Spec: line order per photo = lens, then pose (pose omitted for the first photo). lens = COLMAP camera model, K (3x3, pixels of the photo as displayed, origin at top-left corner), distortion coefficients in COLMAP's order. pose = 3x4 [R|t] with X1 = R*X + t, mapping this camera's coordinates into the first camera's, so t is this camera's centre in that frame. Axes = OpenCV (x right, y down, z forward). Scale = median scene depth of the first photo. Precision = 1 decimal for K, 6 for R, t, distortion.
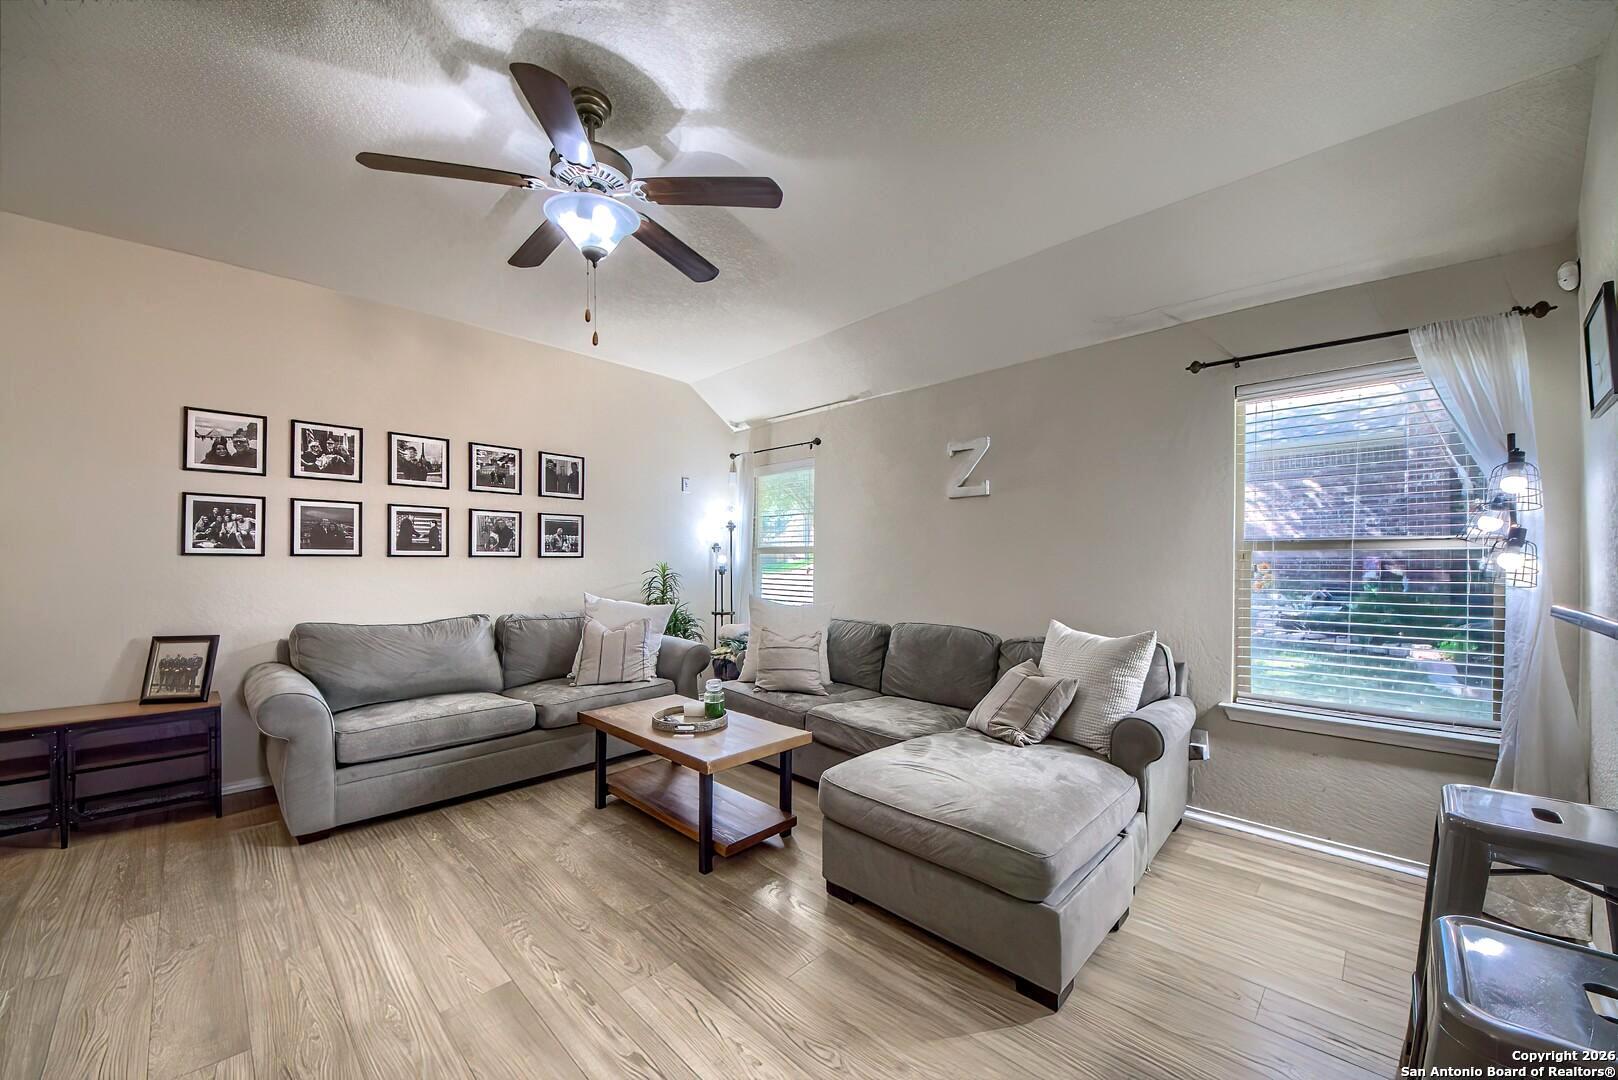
lens RADIAL K [[596.8, 0, 783.5], [0, 596.8, 553.2], [0, 0, 1]] dist [0.000383, -0.002419]
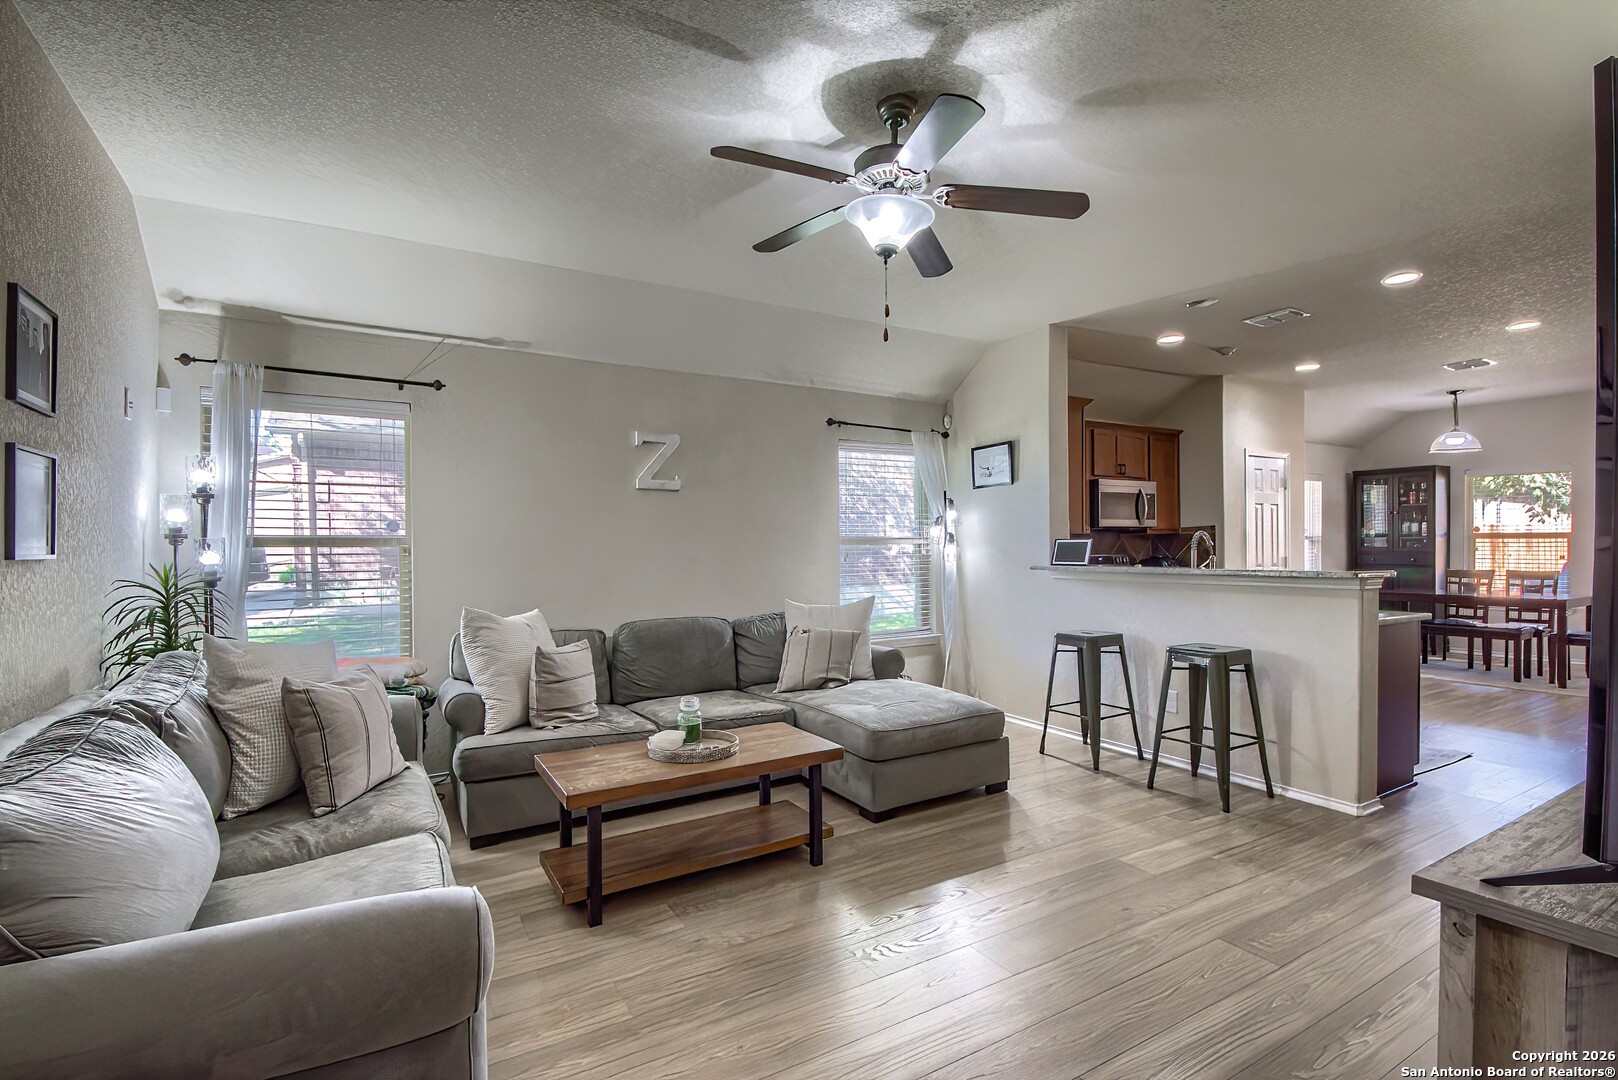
lens RADIAL K [[753.4, 0, 823.3], [0, 753.4, 549.7], [0, 0, 1]] dist [0.006984, 0.000196]
pose [[0.225334, -0.007642, 0.974252, -0.879352], [0.000468, 0.999970, 0.007736, -0.003690], [-0.974282, -0.001287, 0.225331, 0.454260]]
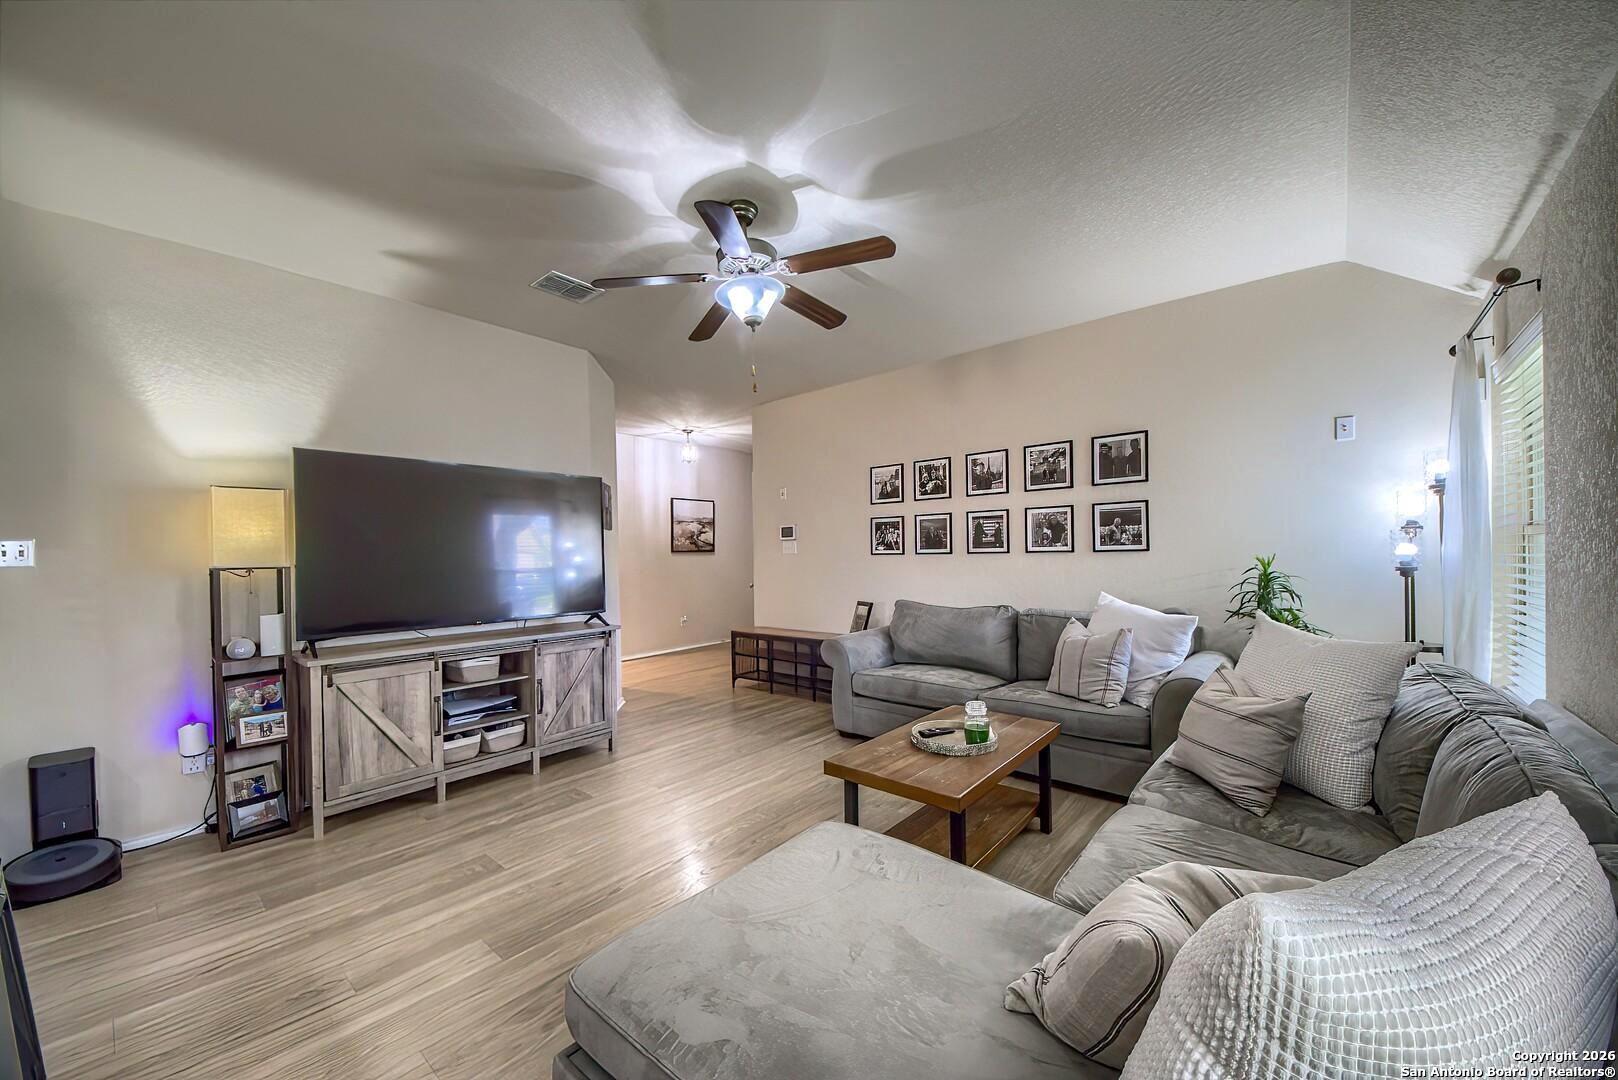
lens RADIAL K [[596.8, 0, 825.1], [0, 596.8, 558.0], [0, 0, 1]] dist [0.000383, -0.002419]
pose [[0.113165, -0.004592, -0.993566, 0.544344], [0.027651, 0.999617, -0.001471, 0.008245], [0.993191, -0.027307, 0.113248, 0.553073]]
